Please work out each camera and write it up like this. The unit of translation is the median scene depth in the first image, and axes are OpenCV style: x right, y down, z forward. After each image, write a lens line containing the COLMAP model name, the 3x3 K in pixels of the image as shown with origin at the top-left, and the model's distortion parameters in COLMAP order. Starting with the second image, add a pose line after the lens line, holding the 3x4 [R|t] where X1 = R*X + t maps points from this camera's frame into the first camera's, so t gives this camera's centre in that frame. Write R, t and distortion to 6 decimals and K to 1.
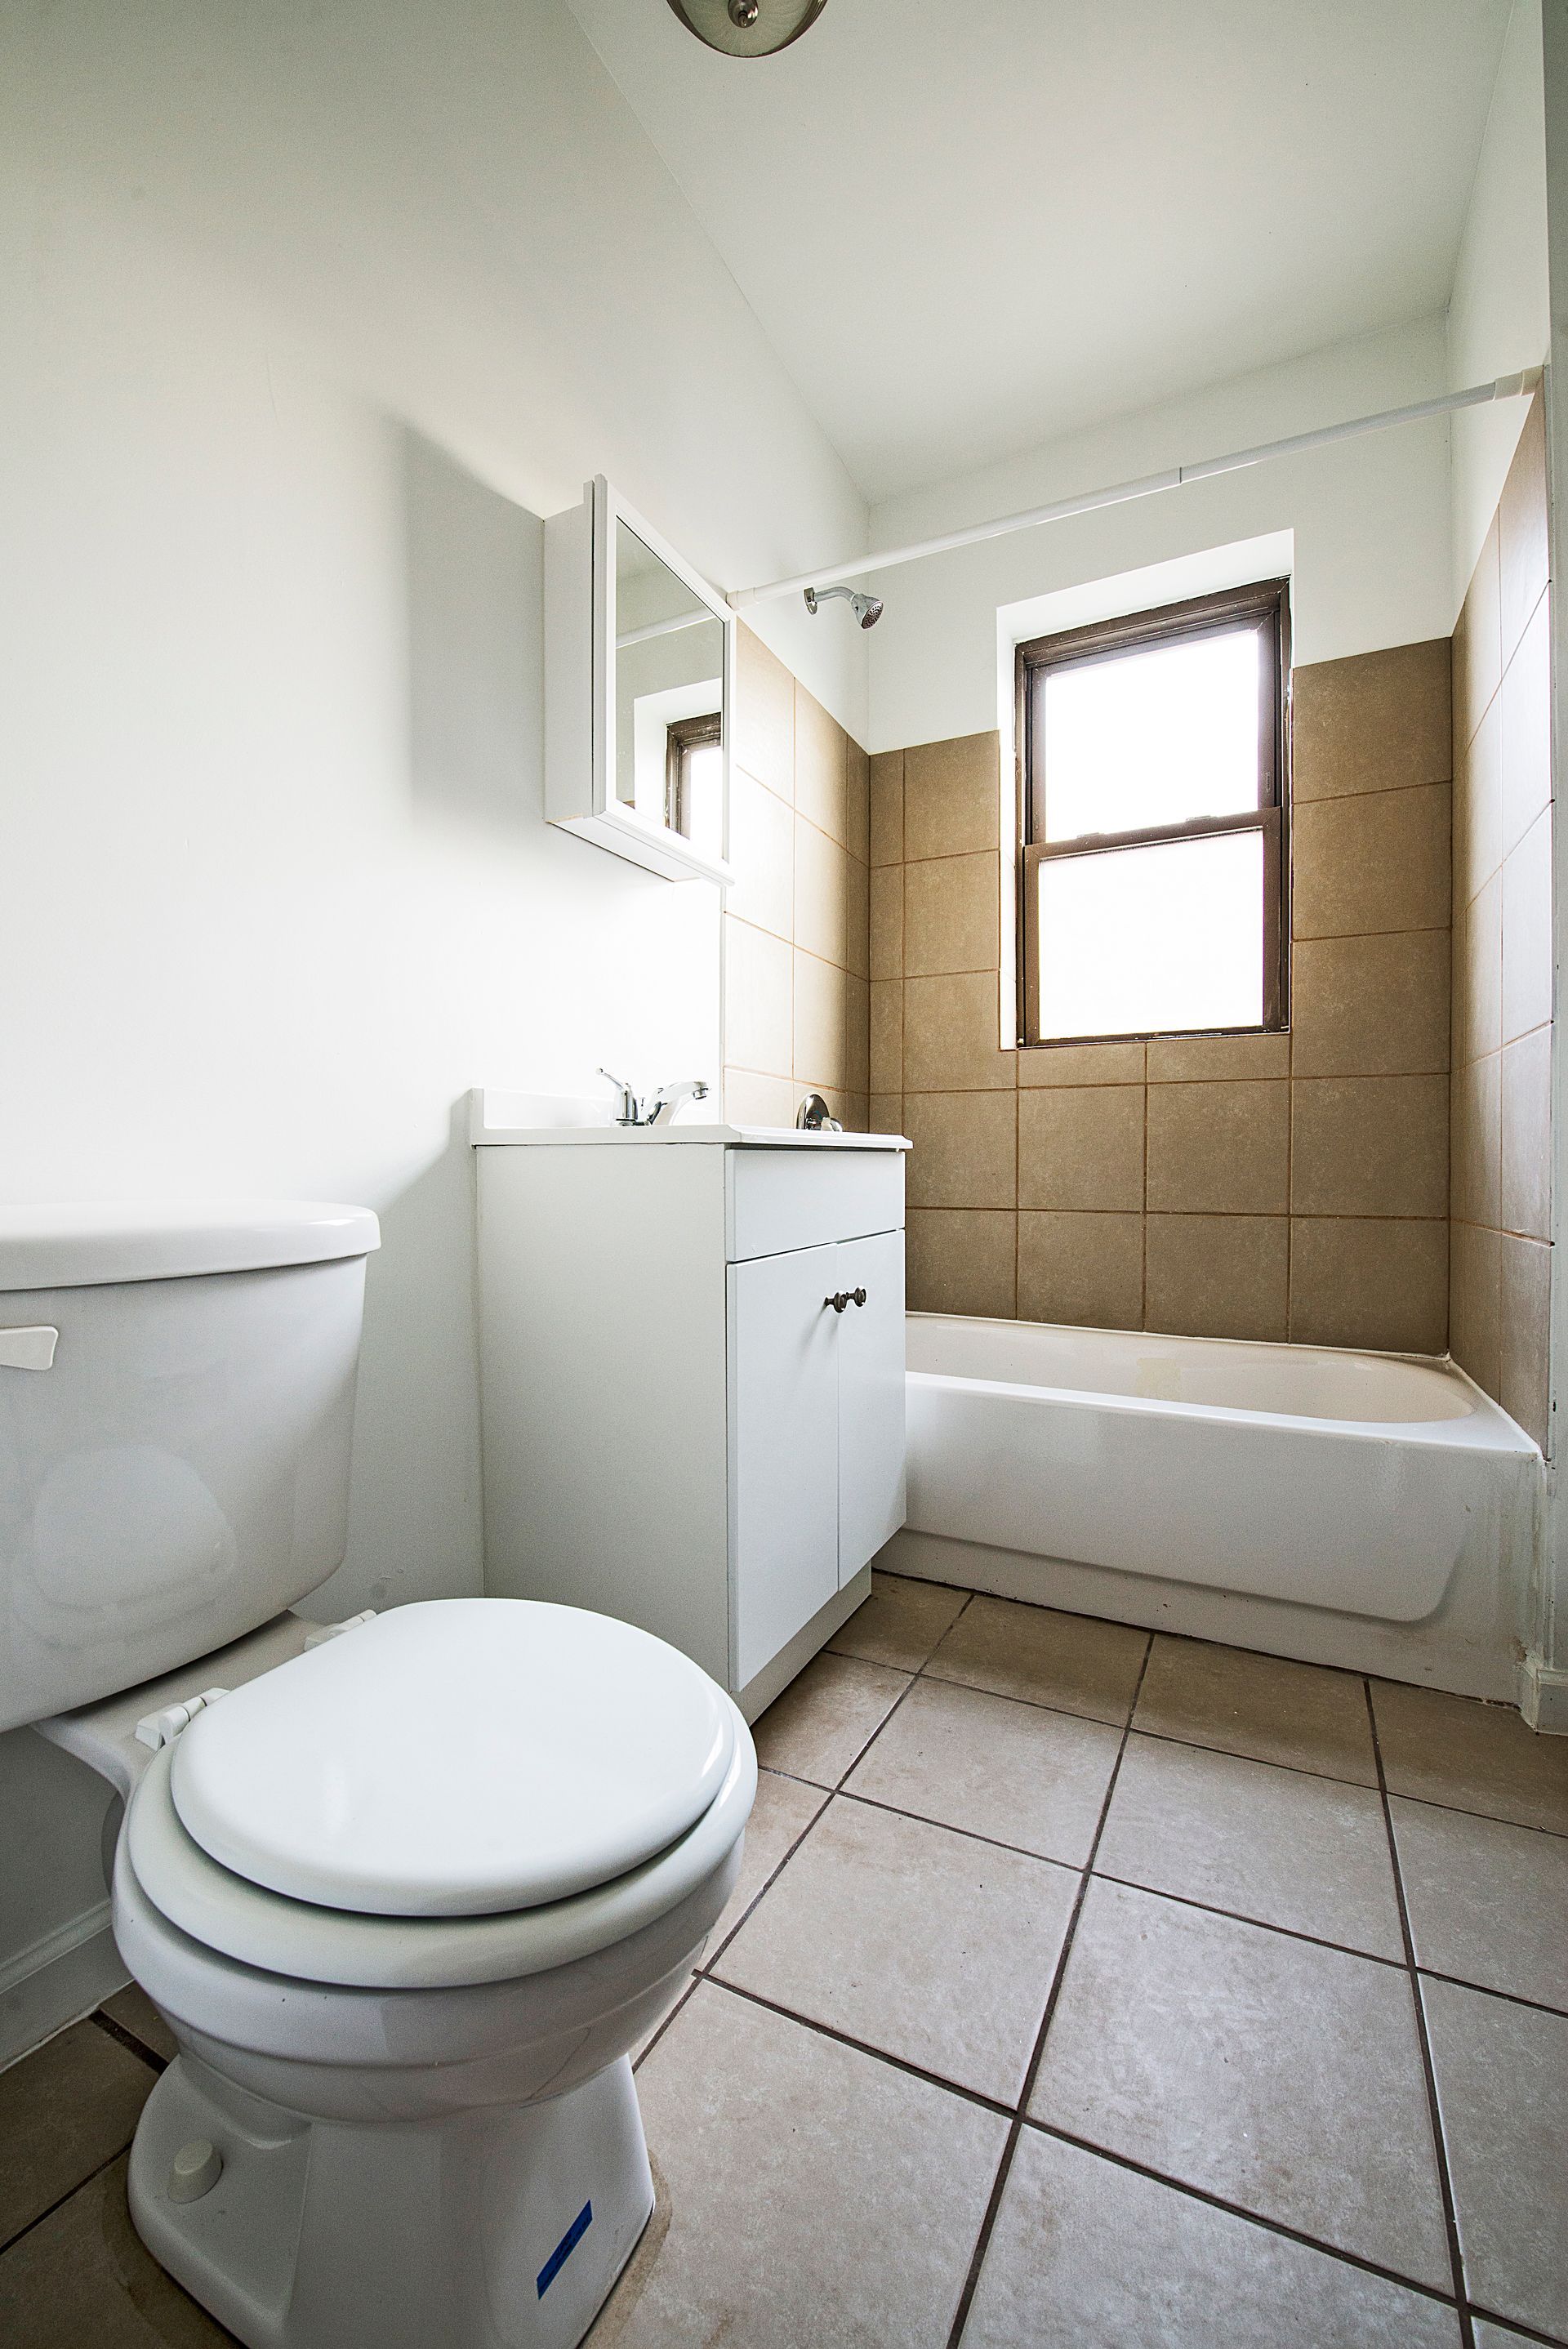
lens RADIAL K [[938.9, 0, 785.4], [0, 938.9, 1187.7], [0, 0, 1]] dist [-0.013831, -0.003374]
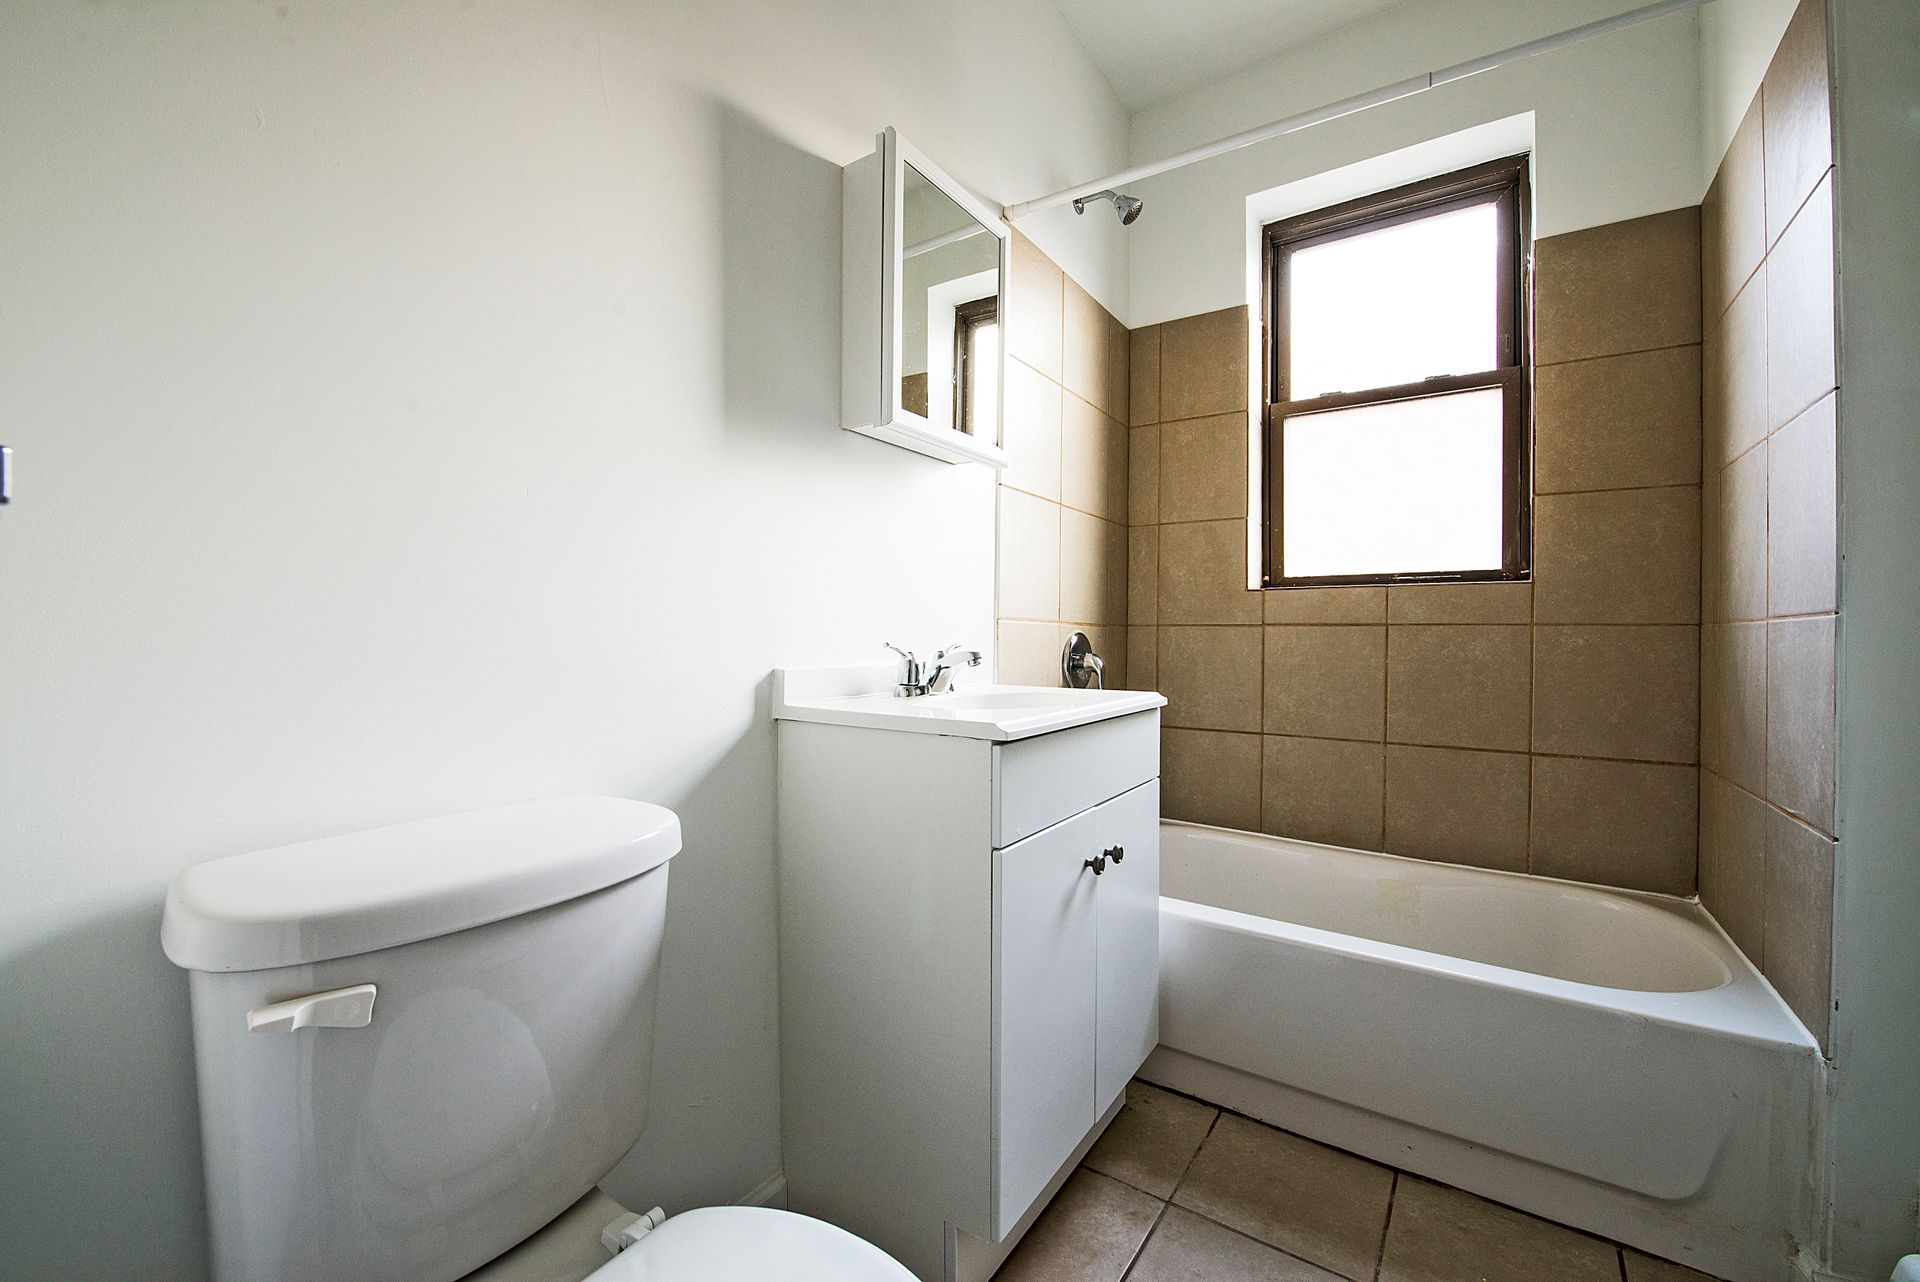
lens RADIAL K [[766.7, 0, 955.0], [0, 766.7, 640.0], [0, 0, 1]] dist [-0.016747, -0.001494]
pose [[0.991360, 0.008128, -0.130918, 0.004655], [-0.009819, 0.999876, -0.012276, -0.086753], [0.130802, 0.013455, 0.991317, 0.064866]]
